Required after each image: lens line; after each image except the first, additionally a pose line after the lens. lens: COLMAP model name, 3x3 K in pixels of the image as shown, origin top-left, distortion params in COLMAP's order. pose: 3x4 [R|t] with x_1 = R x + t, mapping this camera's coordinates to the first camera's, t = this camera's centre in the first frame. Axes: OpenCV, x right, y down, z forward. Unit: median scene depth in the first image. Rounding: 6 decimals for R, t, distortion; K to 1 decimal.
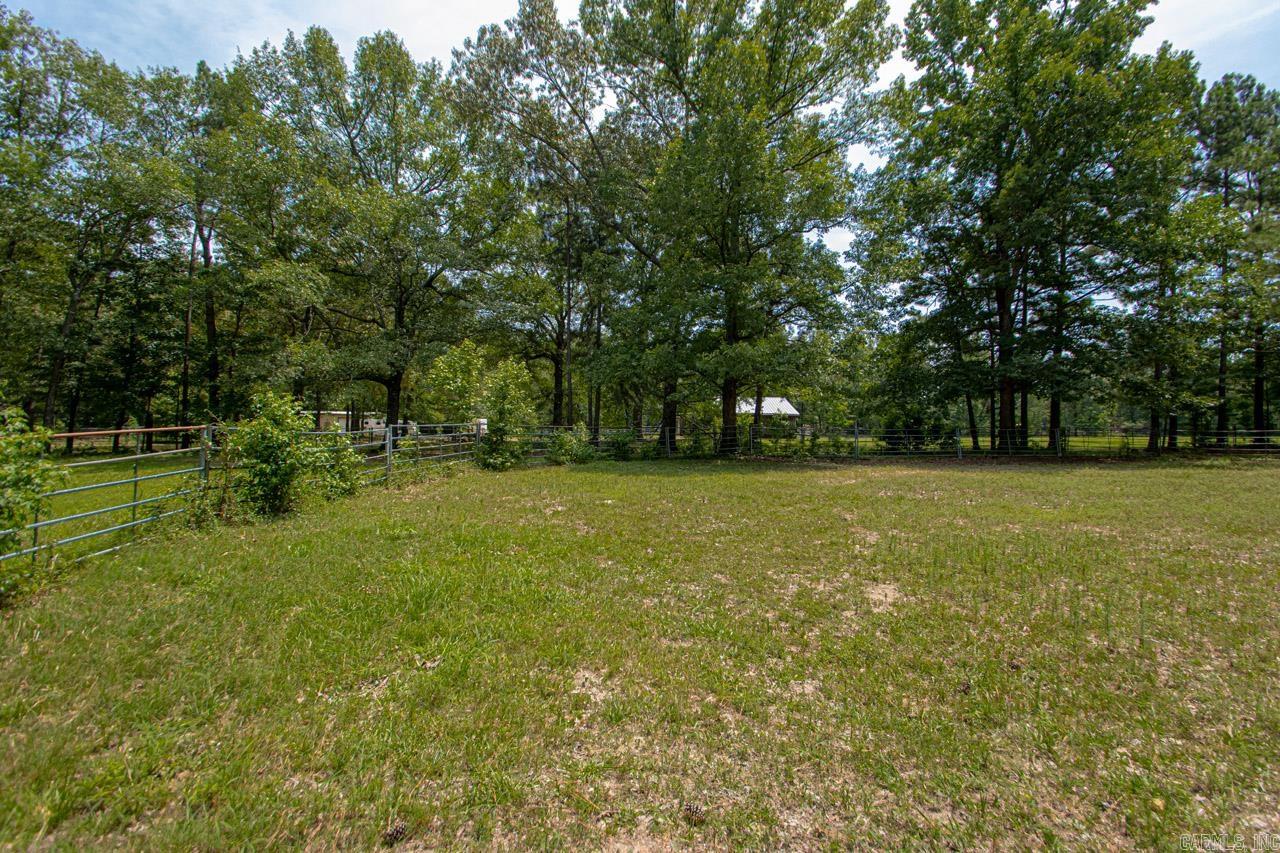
lens RADIAL K [[597.5, 0, 653.3], [0, 597.5, 435.8], [0, 0, 1]] dist [-0.003804, -0.001367]
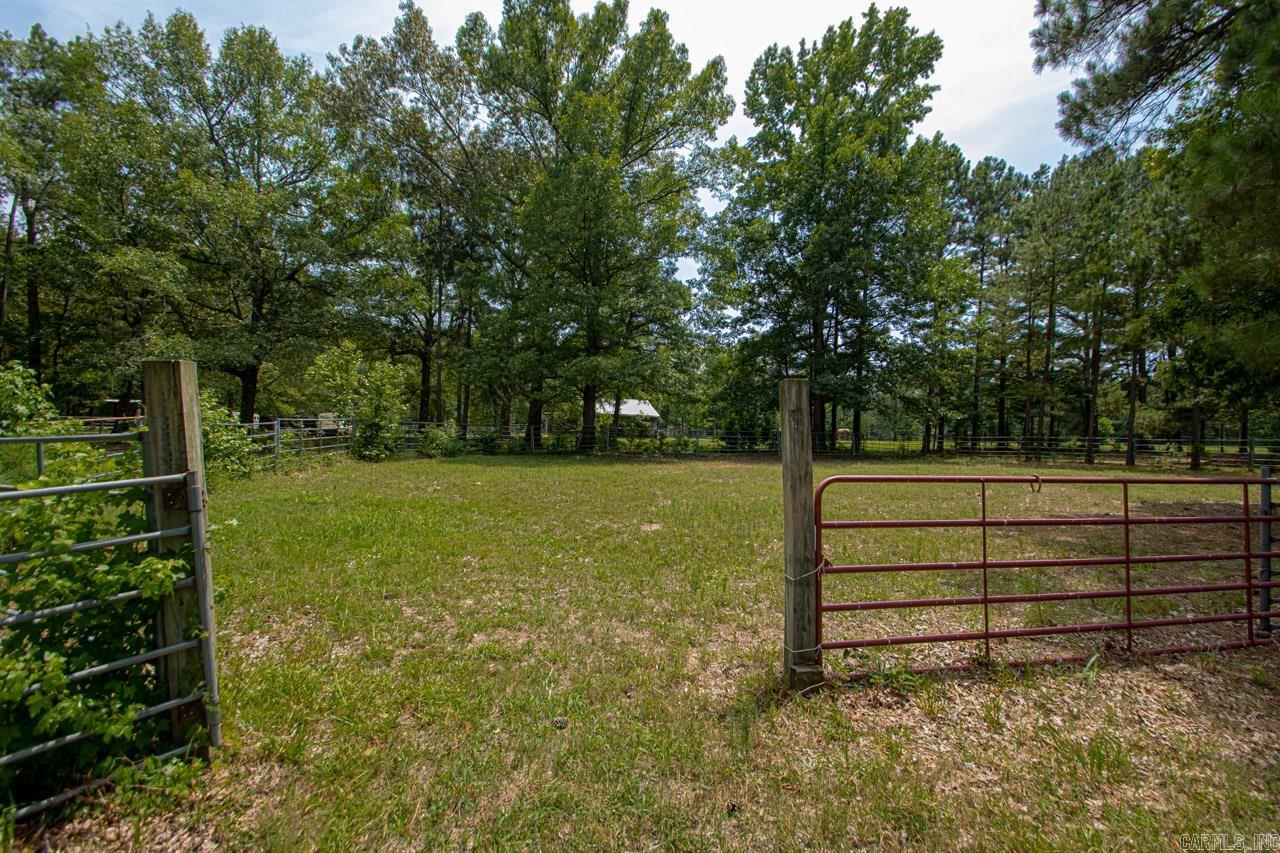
lens RADIAL K [[597.5, 0, 653.3], [0, 597.5, 435.8], [0, 0, 1]] dist [-0.003804, -0.001367]
pose [[0.976866, 0.016770, 0.213196, 0.005436], [-0.016998, 0.999855, -0.000763, 0.001571], [-0.213178, -0.002878, 0.977009, -0.110263]]
